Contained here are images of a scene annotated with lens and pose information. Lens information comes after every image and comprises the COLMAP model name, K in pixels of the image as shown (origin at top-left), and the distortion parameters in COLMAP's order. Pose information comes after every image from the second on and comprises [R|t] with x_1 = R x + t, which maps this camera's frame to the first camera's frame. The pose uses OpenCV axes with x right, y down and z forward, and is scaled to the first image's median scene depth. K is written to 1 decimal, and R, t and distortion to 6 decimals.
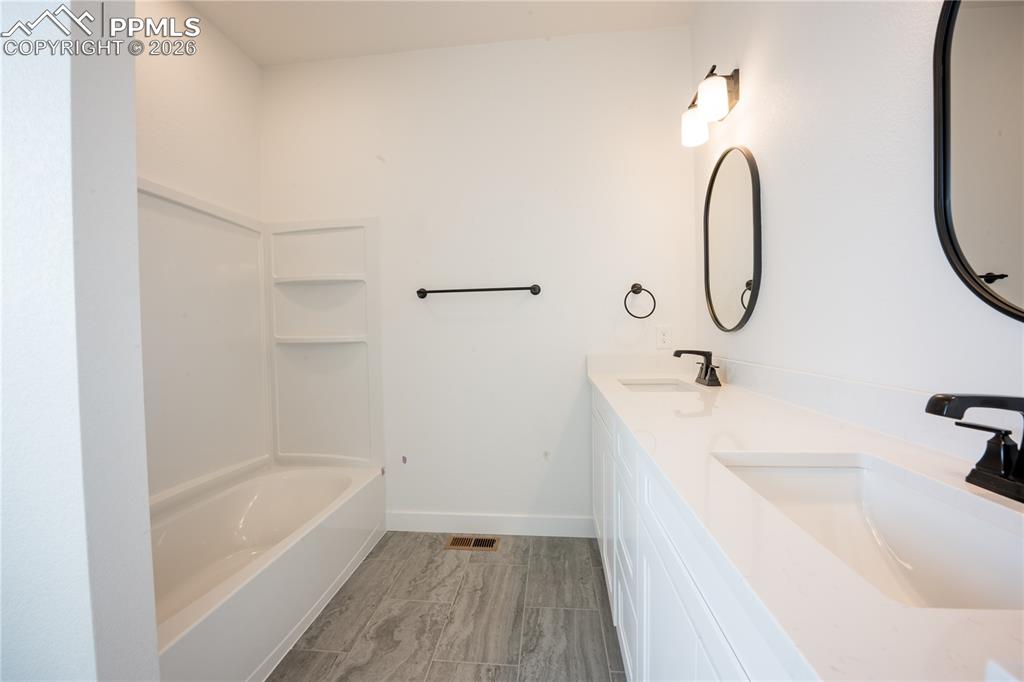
lens RADIAL K [[408.0, 0, 506.8], [0, 408.0, 343.1], [0, 0, 1]] dist [-0.025596, -0.000086]
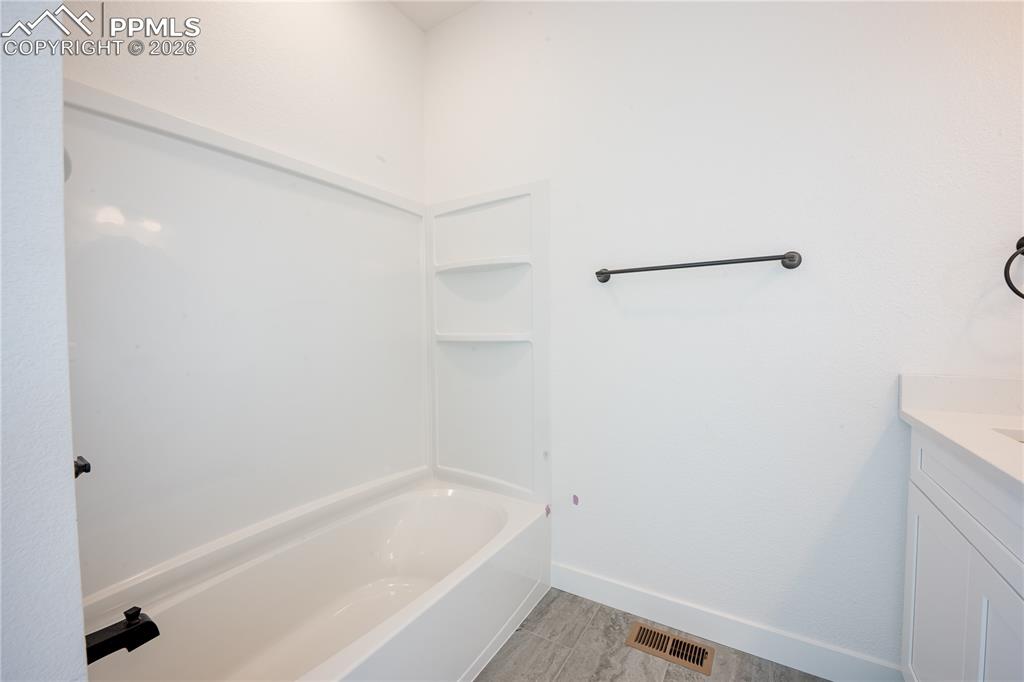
lens RADIAL K [[408.0, 0, 506.8], [0, 408.0, 343.1], [0, 0, 1]] dist [-0.025596, -0.000086]
pose [[0.894543, 0.020329, -0.446519, -0.039560], [-0.008432, 0.999555, 0.028615, -0.023054], [0.446902, -0.021832, 0.894317, 0.298063]]
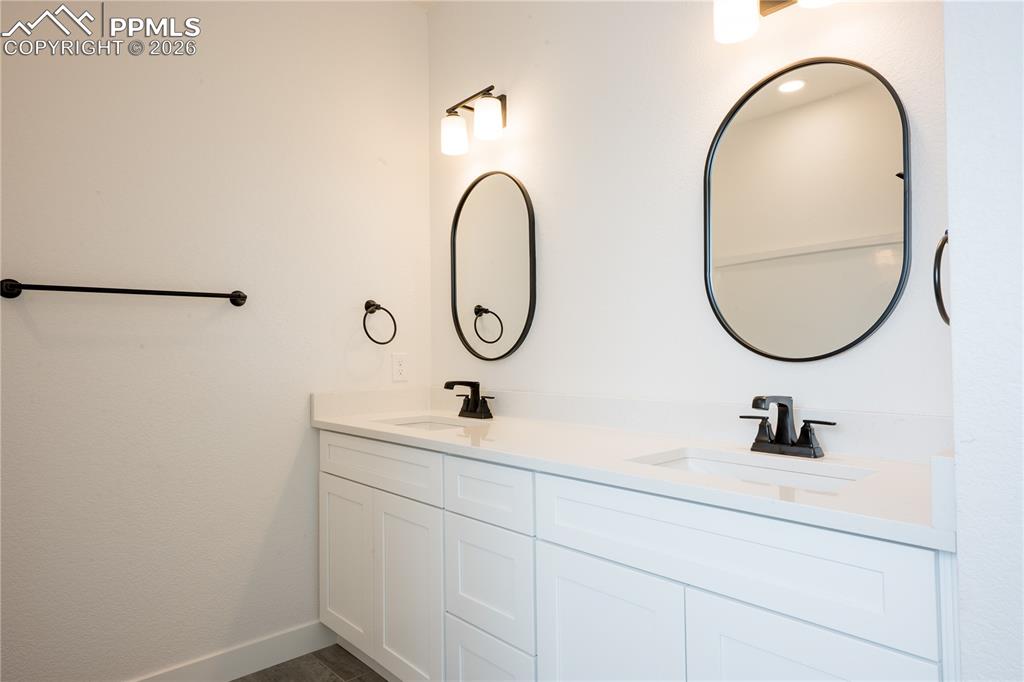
lens RADIAL K [[602.4, 0, 512.0], [0, 602.4, 341.0], [0, 0, 1]] dist [0.000276, -0.000084]
pose [[0.666907, 0.020770, 0.744852, -0.380686], [0.024394, 0.998467, -0.049683, -0.001643], [-0.744742, 0.051304, 0.665378, 0.013275]]
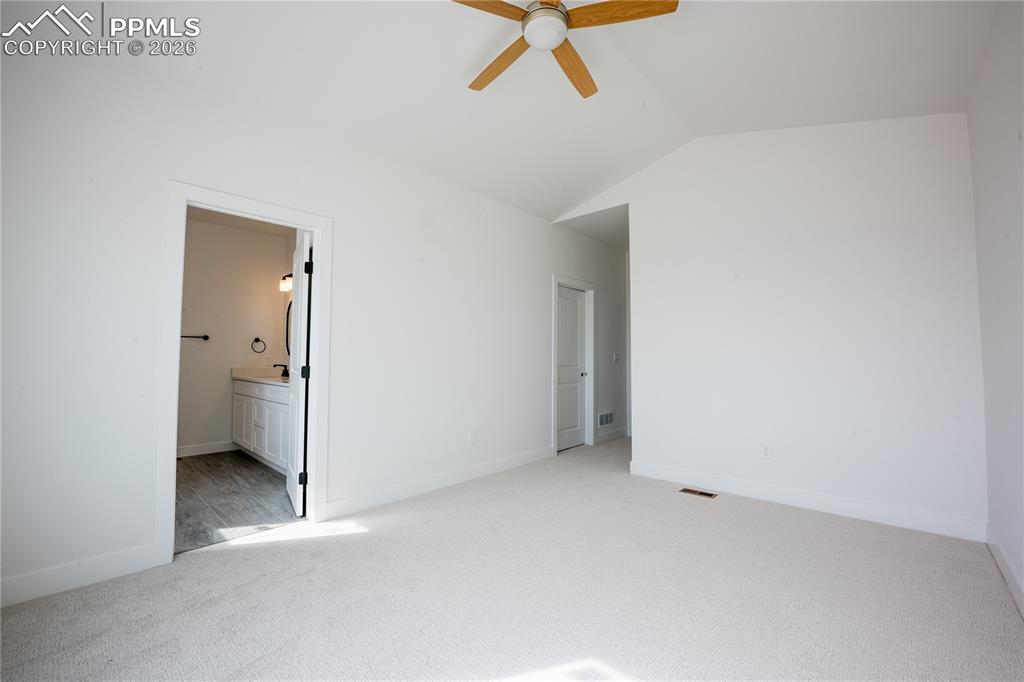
lens RADIAL K [[409.6, 0, 512.0], [0, 409.6, 341.0], [0, 0, 1]] dist [-0.000148, -0.000026]
pose [[0.604124, 0.043302, 0.795713, -0.713329], [0.009212, 0.998076, -0.061308, 0.034503], [-0.796837, 0.044368, 0.602563, -1.698437]]
